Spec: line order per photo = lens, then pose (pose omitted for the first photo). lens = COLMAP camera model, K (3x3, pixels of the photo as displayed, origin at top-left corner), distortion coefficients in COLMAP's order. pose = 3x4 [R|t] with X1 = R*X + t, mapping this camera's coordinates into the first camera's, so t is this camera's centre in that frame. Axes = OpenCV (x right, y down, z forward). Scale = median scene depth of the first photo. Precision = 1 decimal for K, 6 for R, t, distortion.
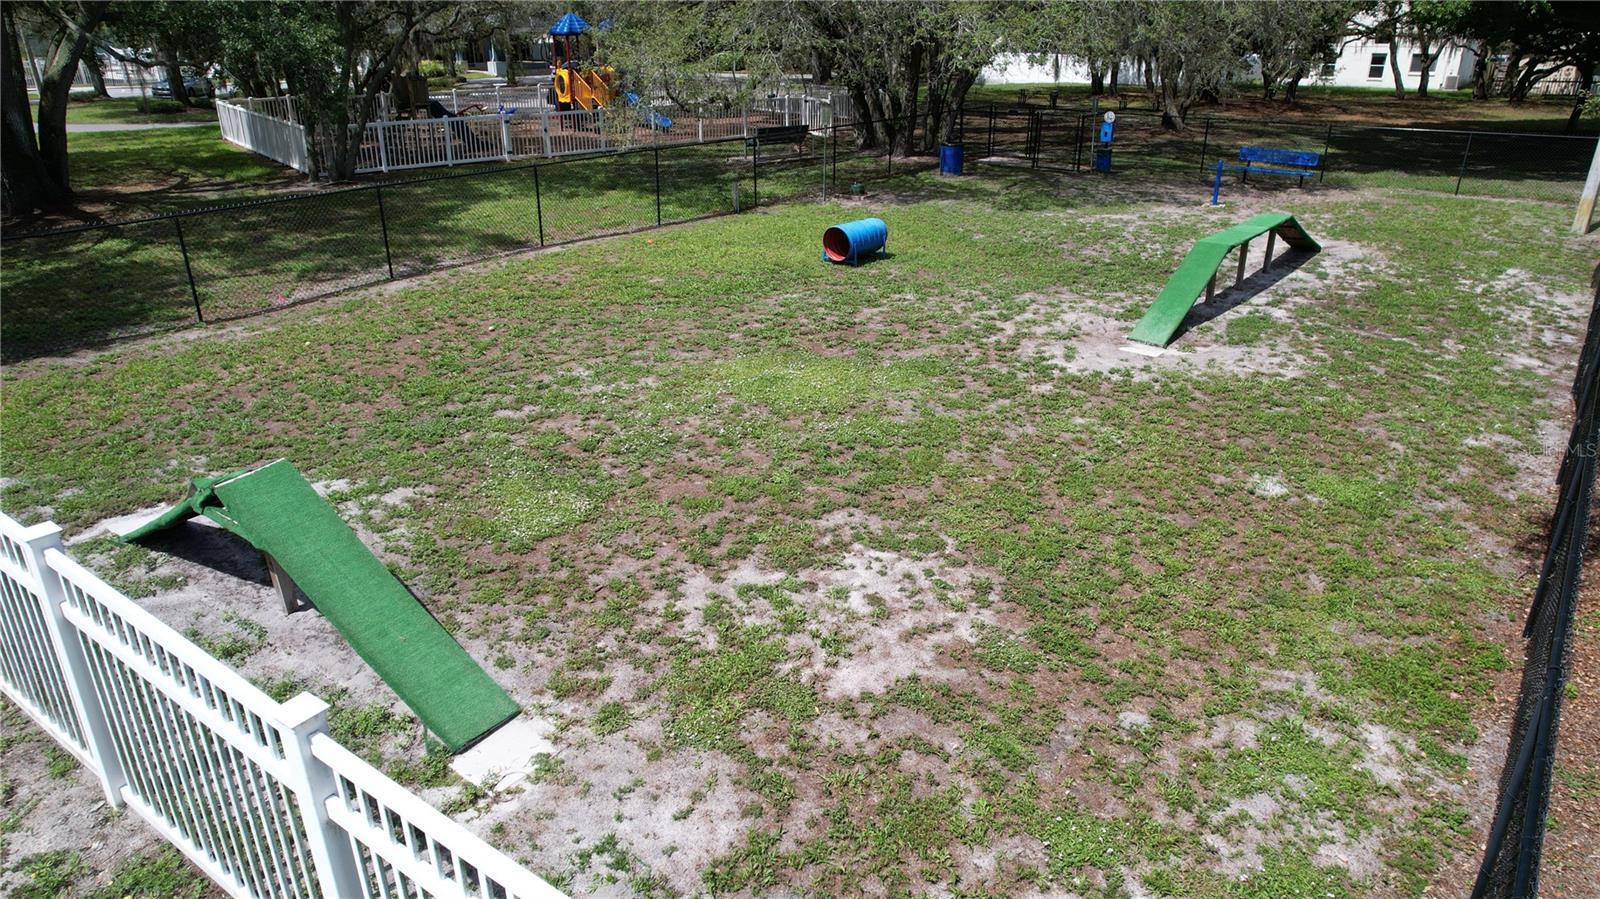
lens RADIAL K [[1023.0, 0, 799.6], [0, 1023.0, 456.5], [0, 0, 1]] dist [-0.070169, 0.060341]
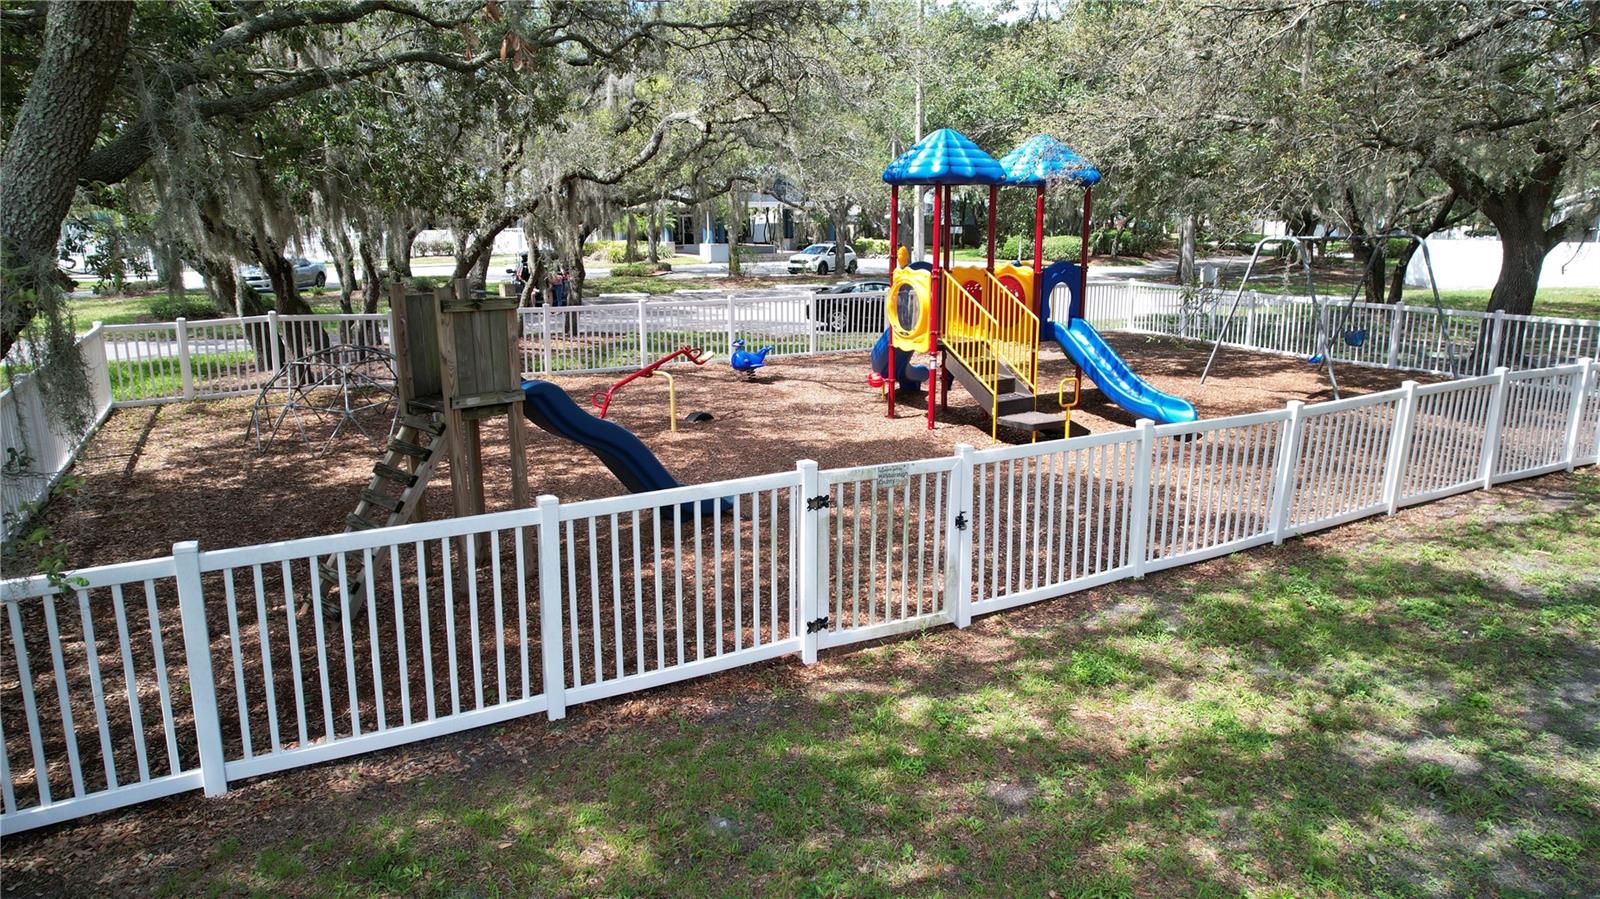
lens RADIAL K [[1023.0, 0, 800.0], [0, 1023.0, 444.4], [0, 0, 1]] dist [-0.070169, 0.060341]
pose [[0.984254, 0.036290, -0.172993, -0.208395], [-0.066463, 0.982858, -0.171966, -0.248702], [0.163787, 0.180756, 0.969794, 0.634142]]
